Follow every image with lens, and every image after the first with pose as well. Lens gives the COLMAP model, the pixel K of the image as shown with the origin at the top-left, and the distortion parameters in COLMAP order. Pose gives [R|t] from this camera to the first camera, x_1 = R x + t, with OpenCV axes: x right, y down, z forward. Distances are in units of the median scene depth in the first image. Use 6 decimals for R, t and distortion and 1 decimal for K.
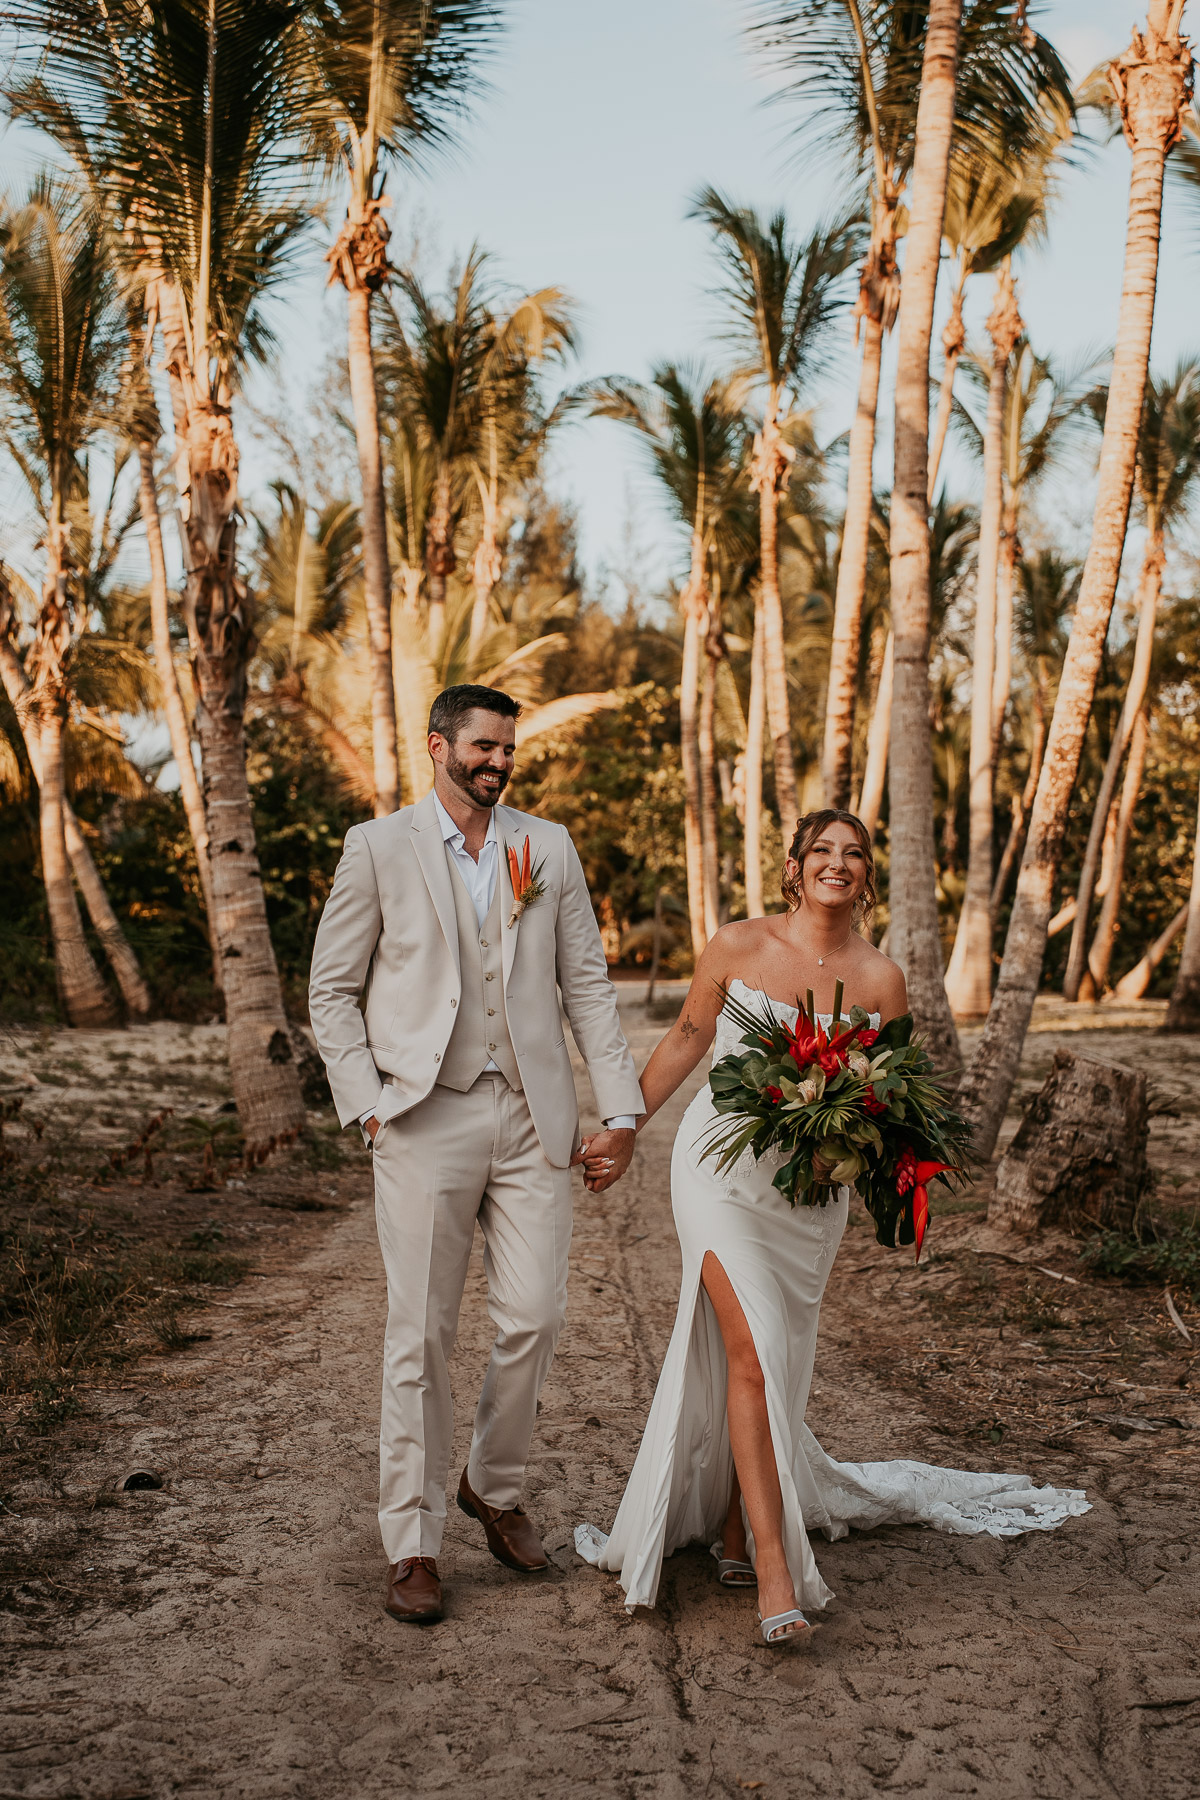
lens RADIAL K [[2951.7, 0, 592.2], [0, 2951.7, 847.8], [0, 0, 1]] dist [0.285458, 0.115345]
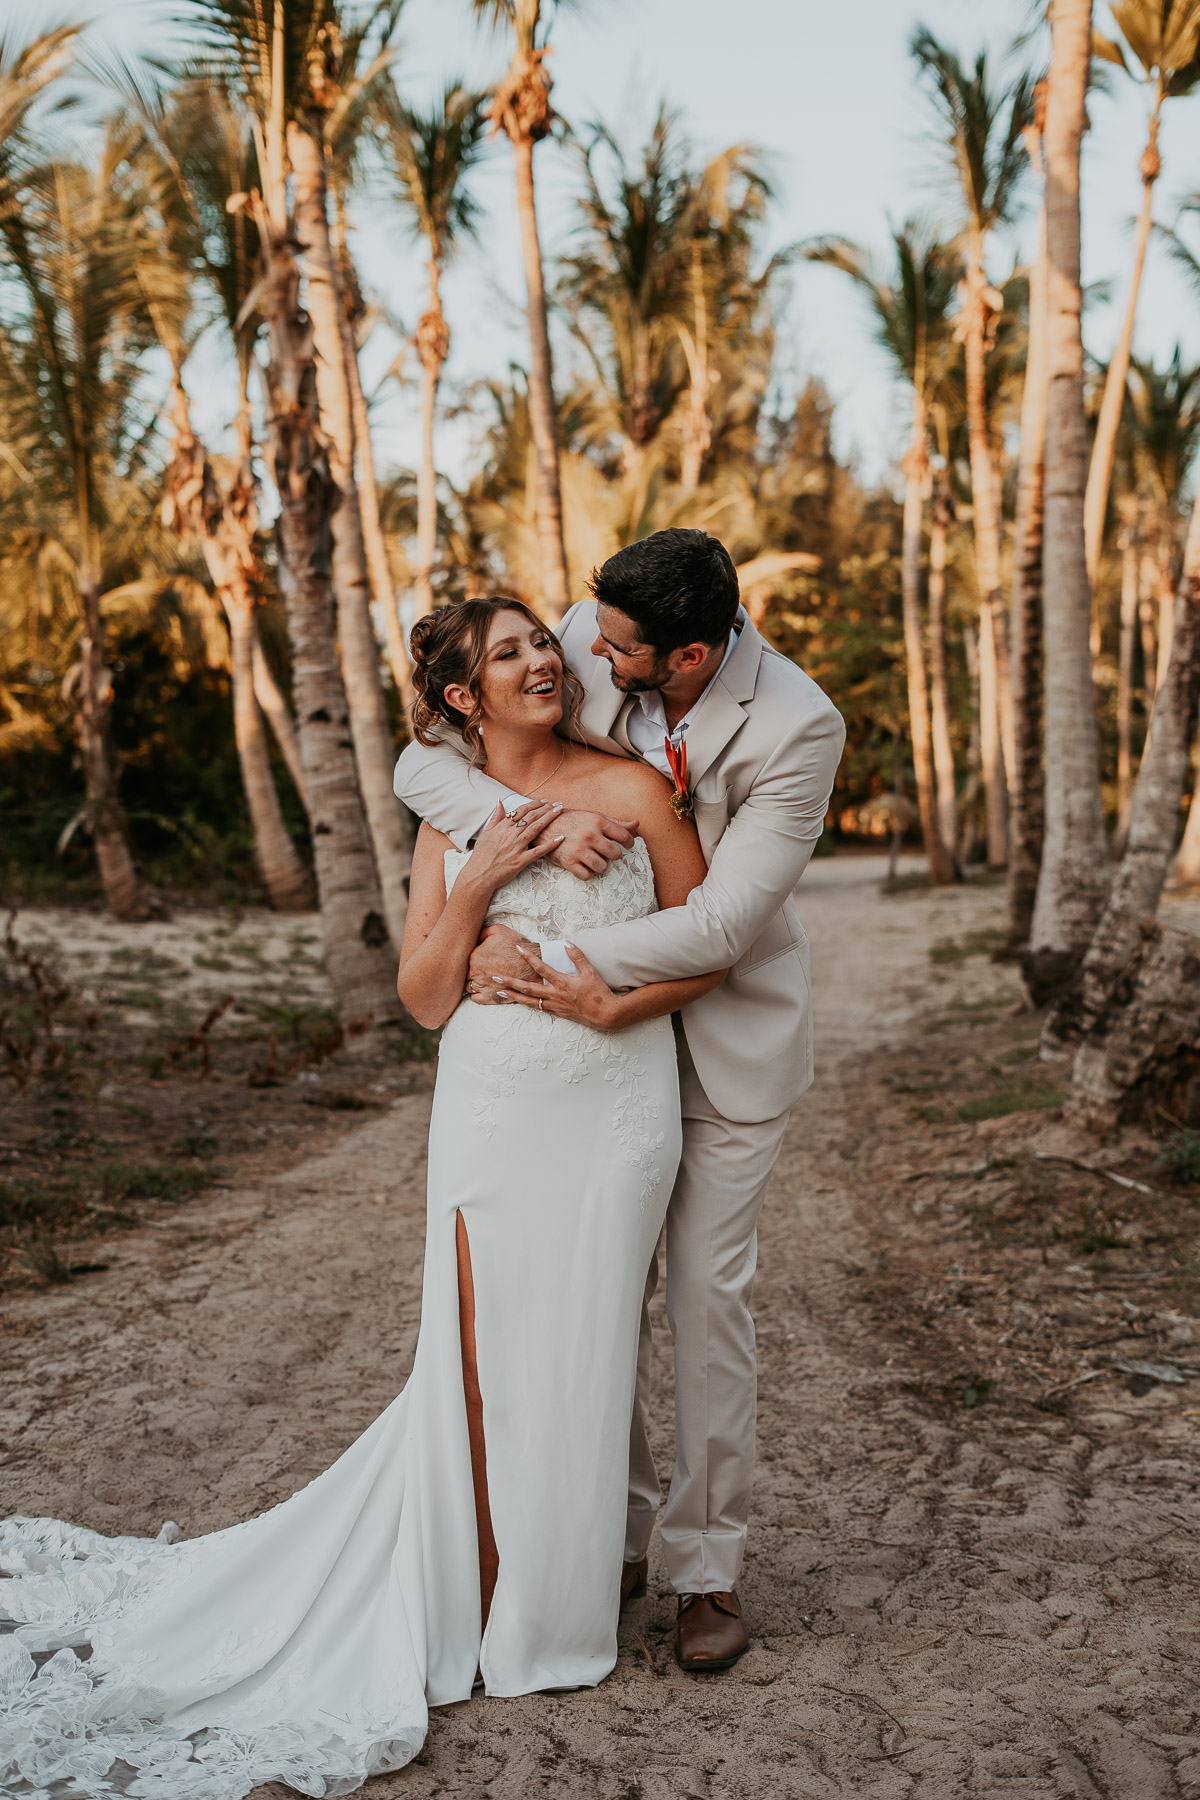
lens RADIAL K [[2821.7, 0, 600.0], [0, 2821.7, 900.0], [0, 0, 1]] dist [-0.017411, 0.038258]
pose [[0.993897, -0.017556, -0.108902, 0.061936], [0.023884, 0.998084, 0.057081, 0.008945], [0.107691, -0.059334, 0.992412, 0.127319]]
